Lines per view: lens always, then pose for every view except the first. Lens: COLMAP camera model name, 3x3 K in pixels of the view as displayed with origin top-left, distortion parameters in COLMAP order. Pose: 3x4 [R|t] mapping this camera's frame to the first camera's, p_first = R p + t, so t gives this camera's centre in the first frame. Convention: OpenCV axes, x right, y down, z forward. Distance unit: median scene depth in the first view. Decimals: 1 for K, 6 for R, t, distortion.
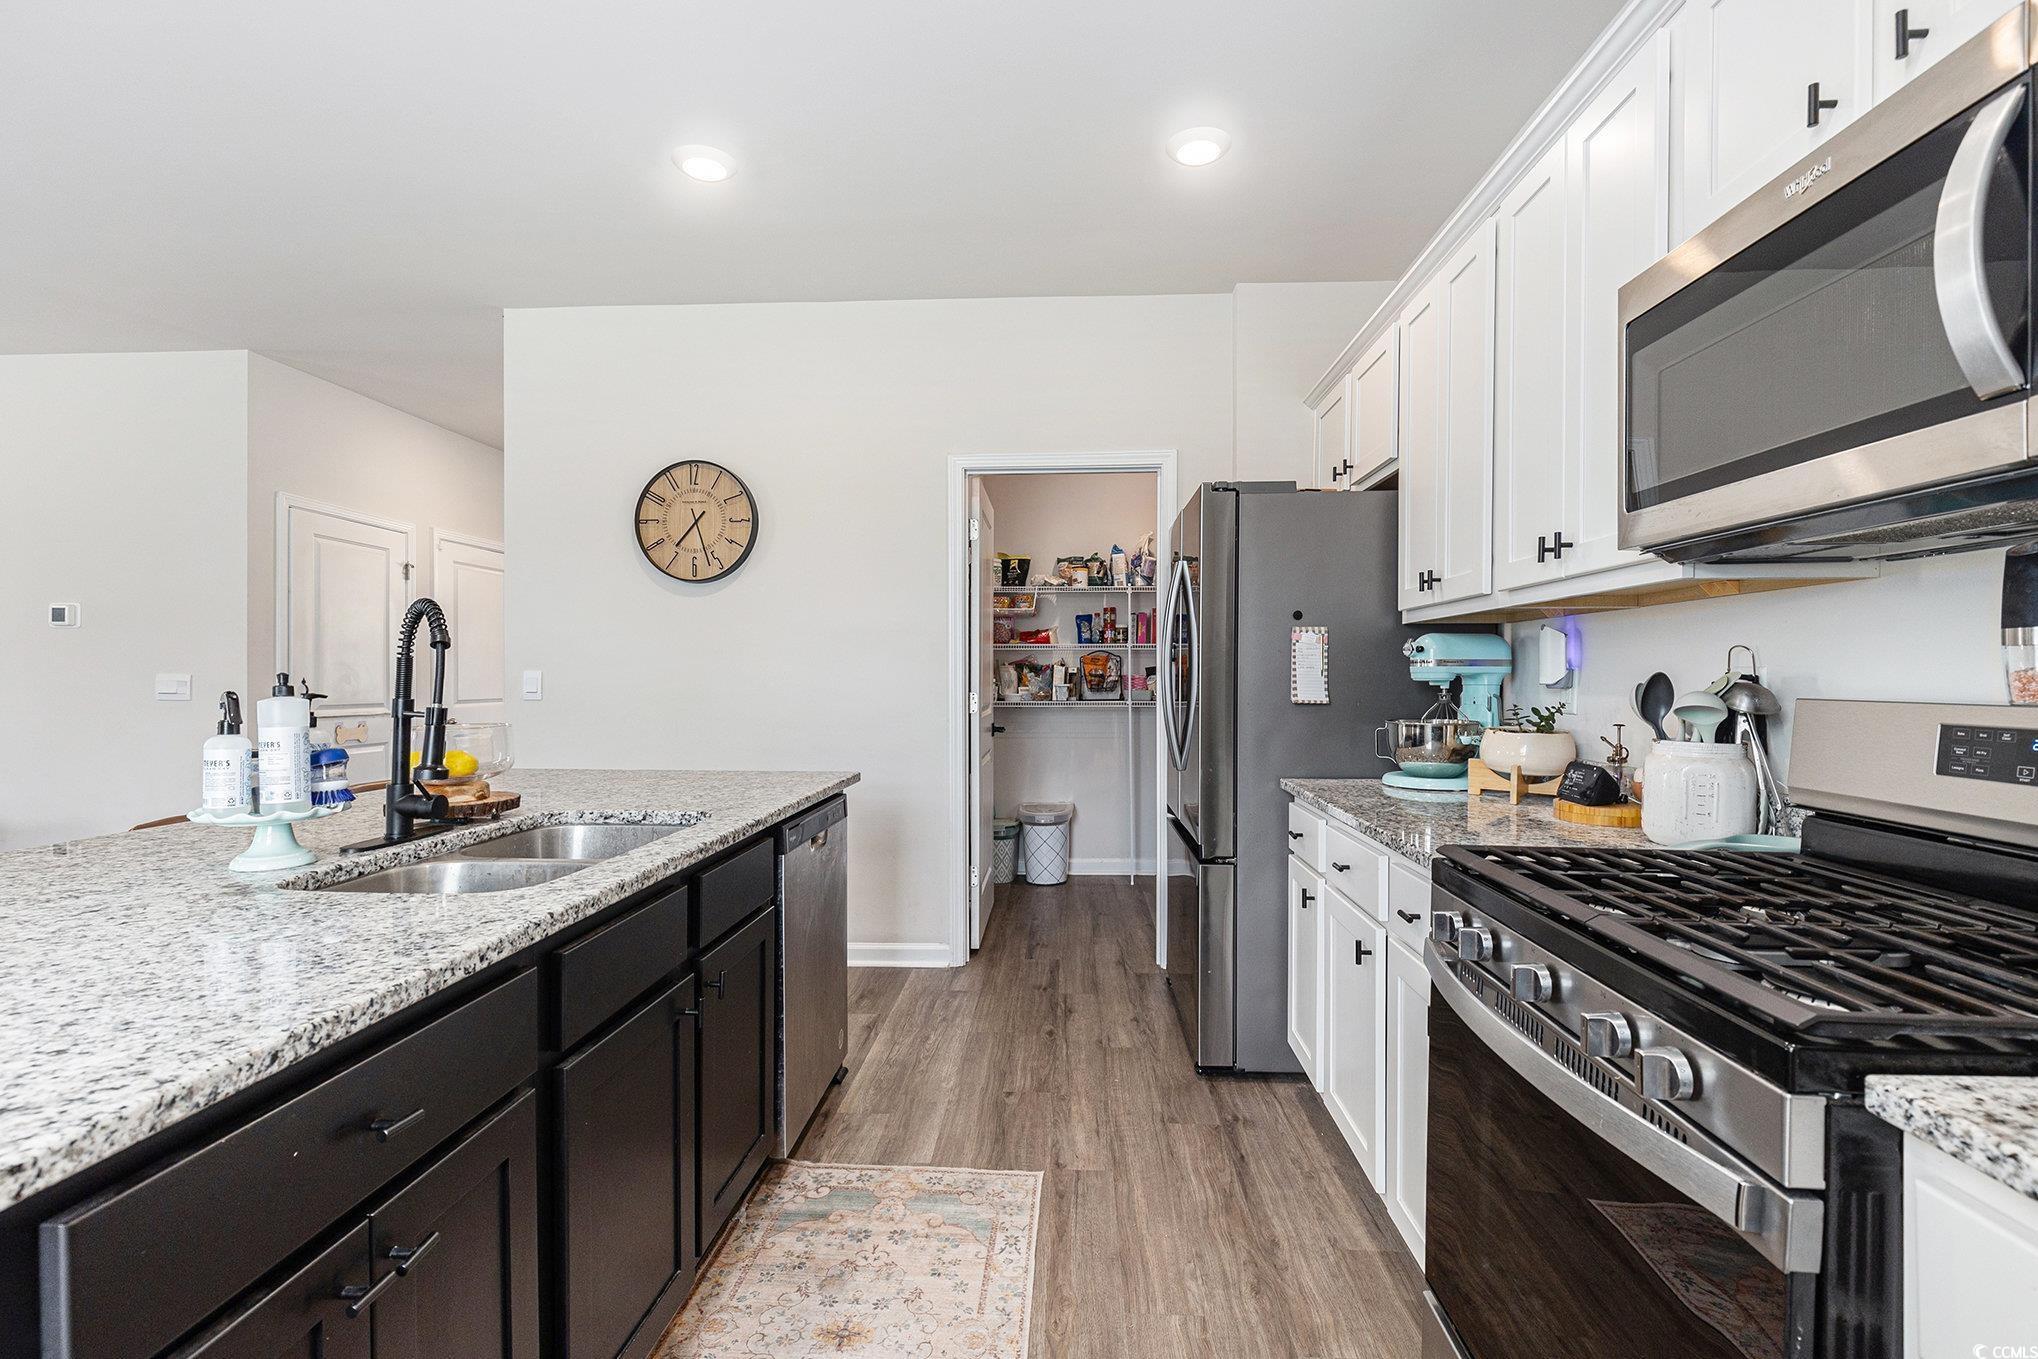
lens RADIAL K [[934.0, 0, 1018.0], [0, 934.0, 679.1], [0, 0, 1]] dist [-0.000002, -0.000014]
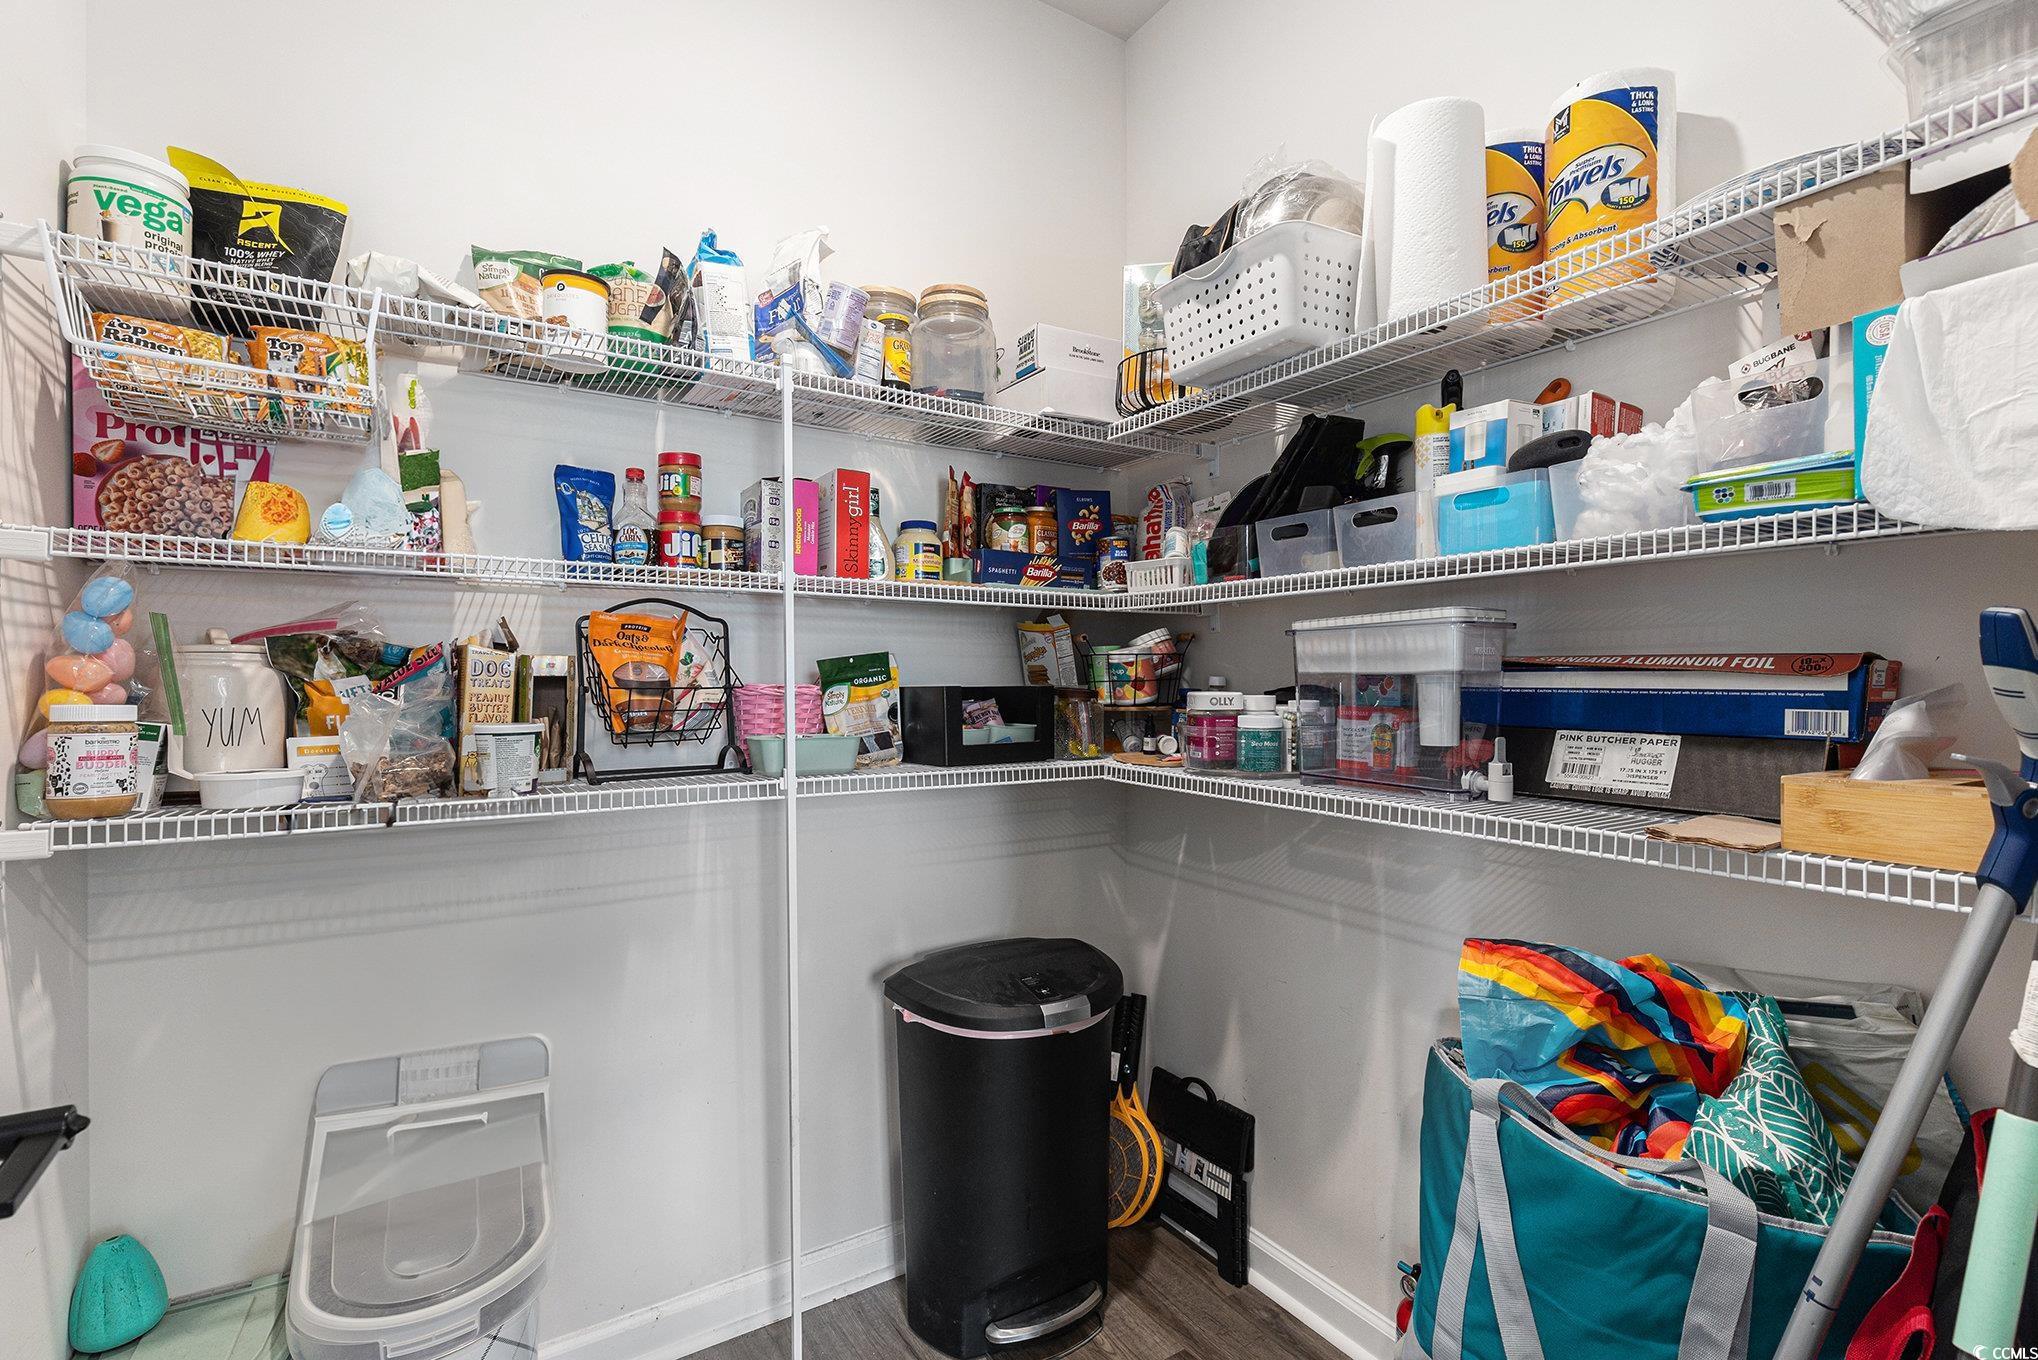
lens RADIAL K [[934.0, 0, 1019.0], [0, 934.0, 683.5], [0, 0, 1]] dist [-0.000002, -0.000014]
pose [[0.806344, -0.005913, 0.591417, 0.010061], [0.008570, 0.999962, -0.001686, -0.003169], [-0.591385, 0.006428, 0.806364, 0.704540]]
